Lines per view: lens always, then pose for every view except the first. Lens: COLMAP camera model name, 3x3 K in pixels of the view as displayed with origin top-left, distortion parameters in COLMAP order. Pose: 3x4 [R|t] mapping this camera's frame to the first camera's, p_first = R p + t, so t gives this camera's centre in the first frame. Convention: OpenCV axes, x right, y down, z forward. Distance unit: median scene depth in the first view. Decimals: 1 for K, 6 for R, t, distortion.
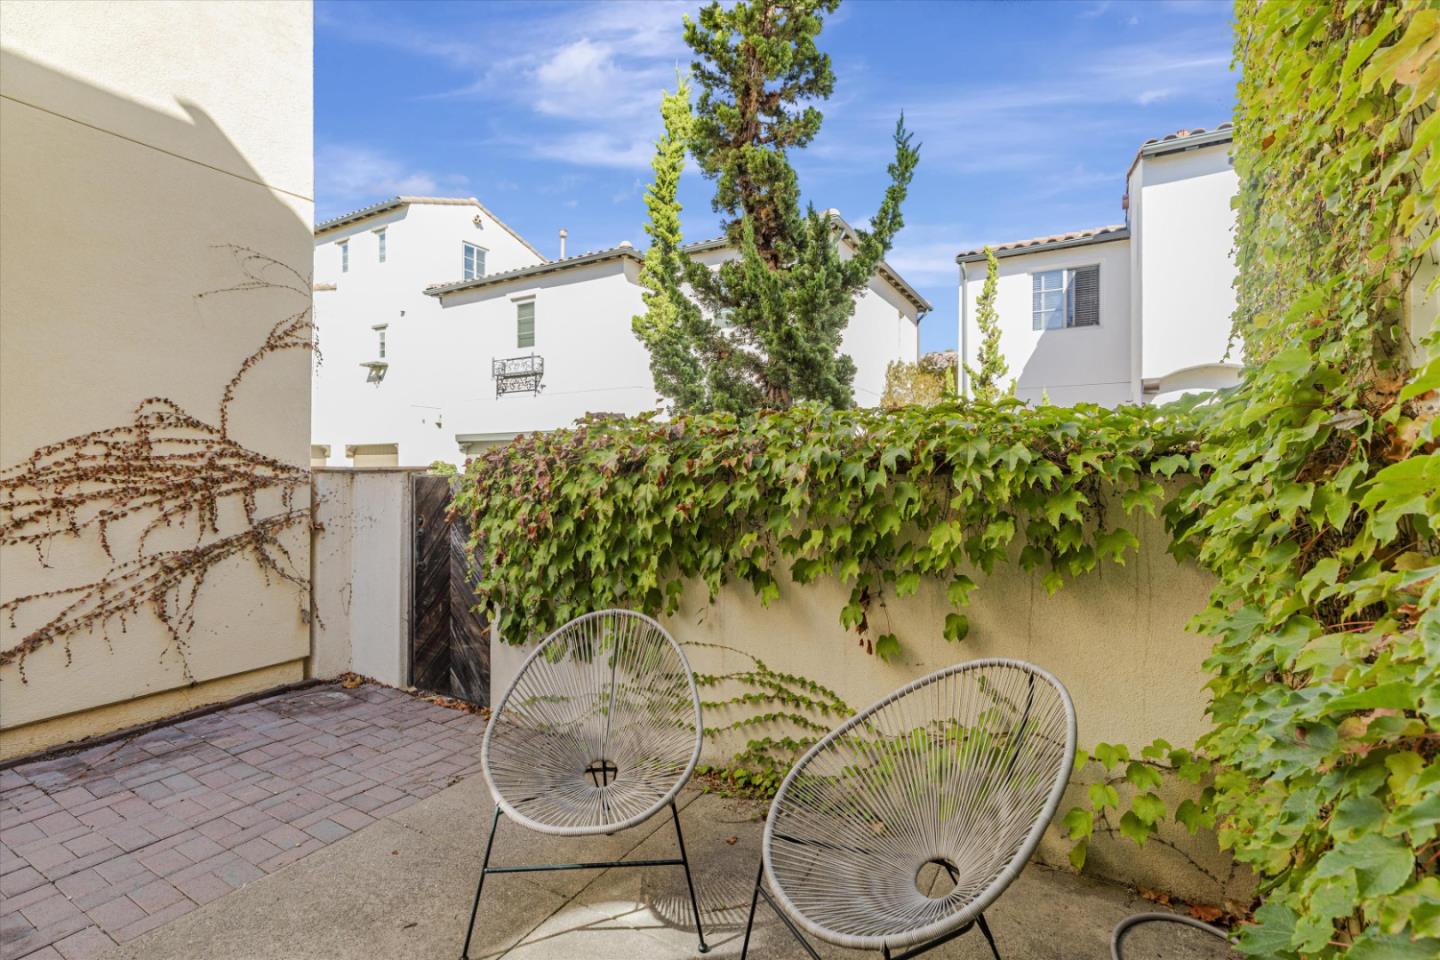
lens RADIAL K [[657.2, 0, 714.9], [0, 657.2, 464.2], [0, 0, 1]] dist [0.000645, 0.000126]
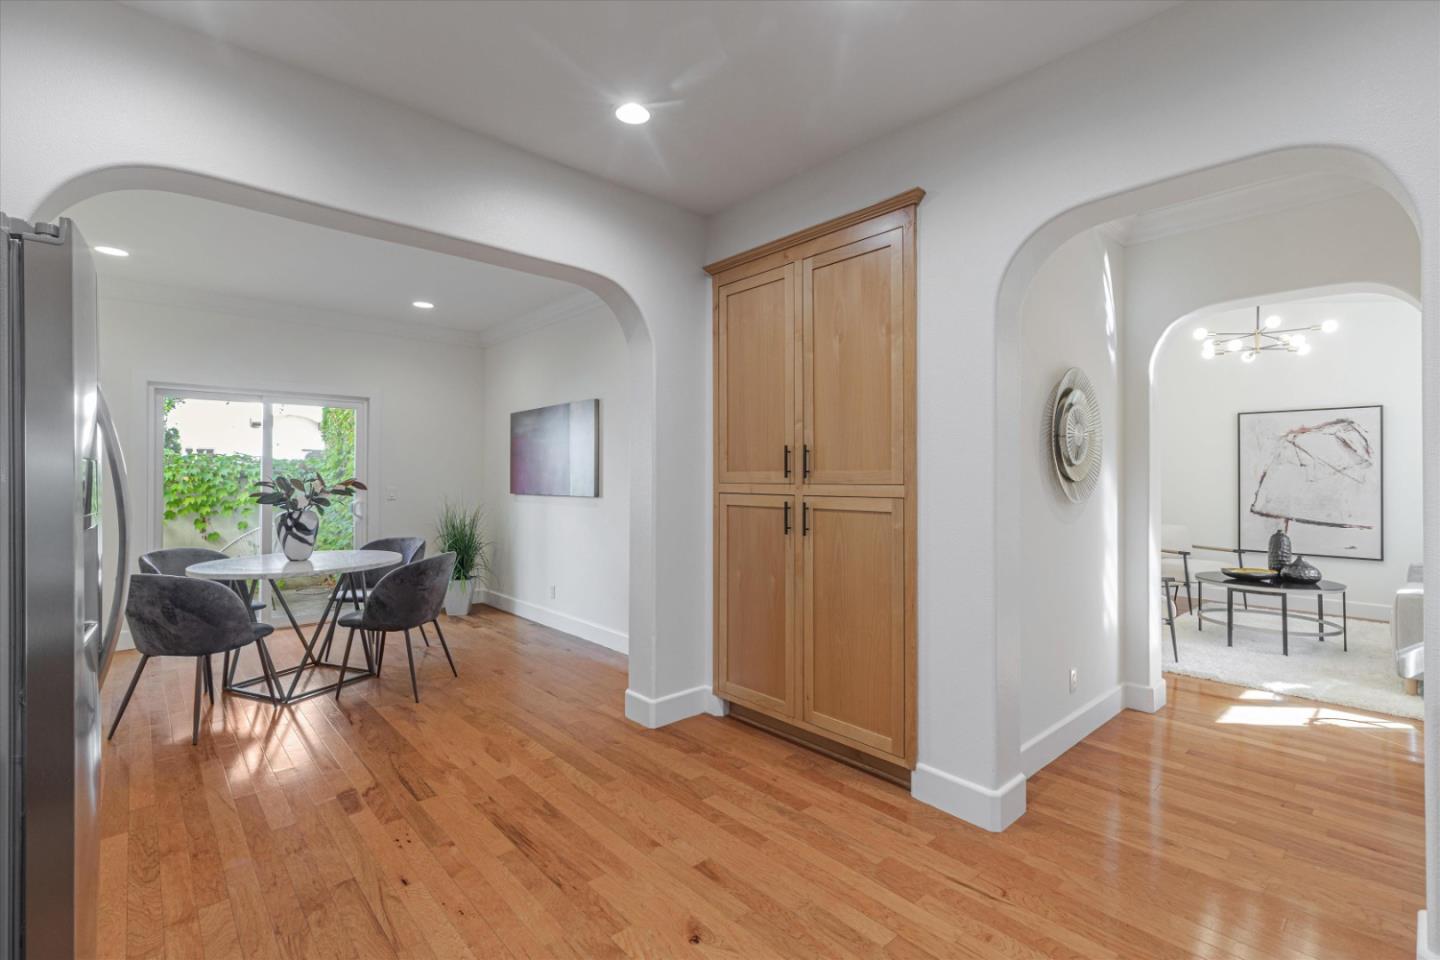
lens RADIAL K [[645.3, 0, 725.0], [0, 645.3, 476.7], [0, 0, 1]] dist [0.002177, 0.000384]
pose [[0.293448, -0.001683, 0.955974, -1.914170], [-0.012378, 0.999908, 0.005559, -0.037014], [-0.955895, -0.013464, 0.293400, -2.128633]]
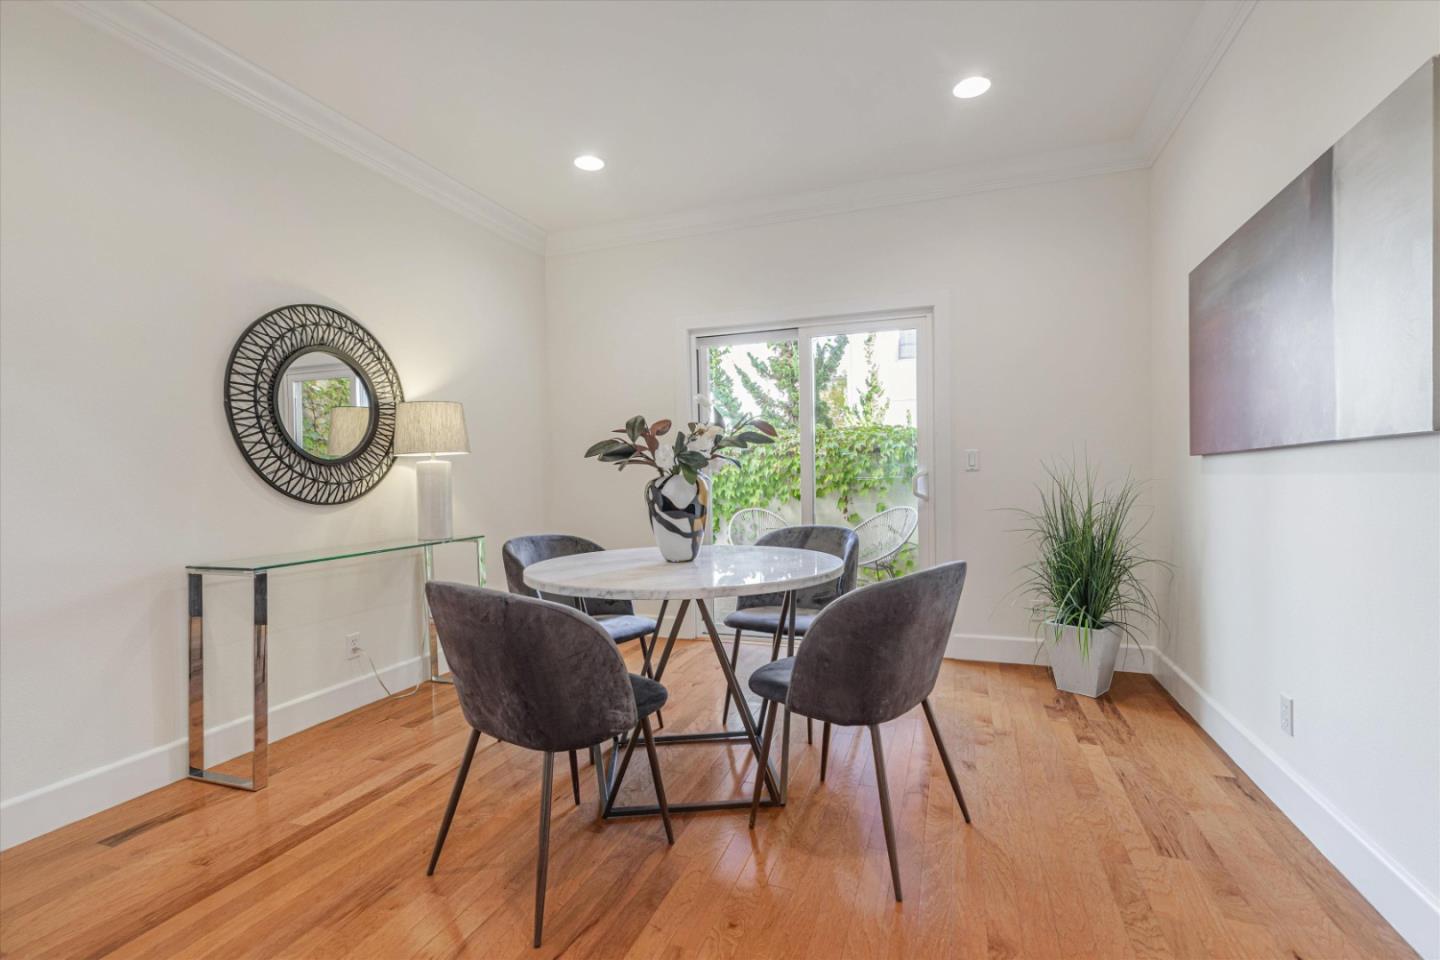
lens RADIAL K [[662.4, 0, 720.0], [0, 662.4, 480.0], [0, 0, 1]] dist [0.000592, 0.000025]
pose [[0.982158, -0.020346, 0.186952, -0.800651], [0.016364, 0.999606, 0.022823, 0.056731], [-0.187343, -0.019356, 0.982104, -1.581498]]
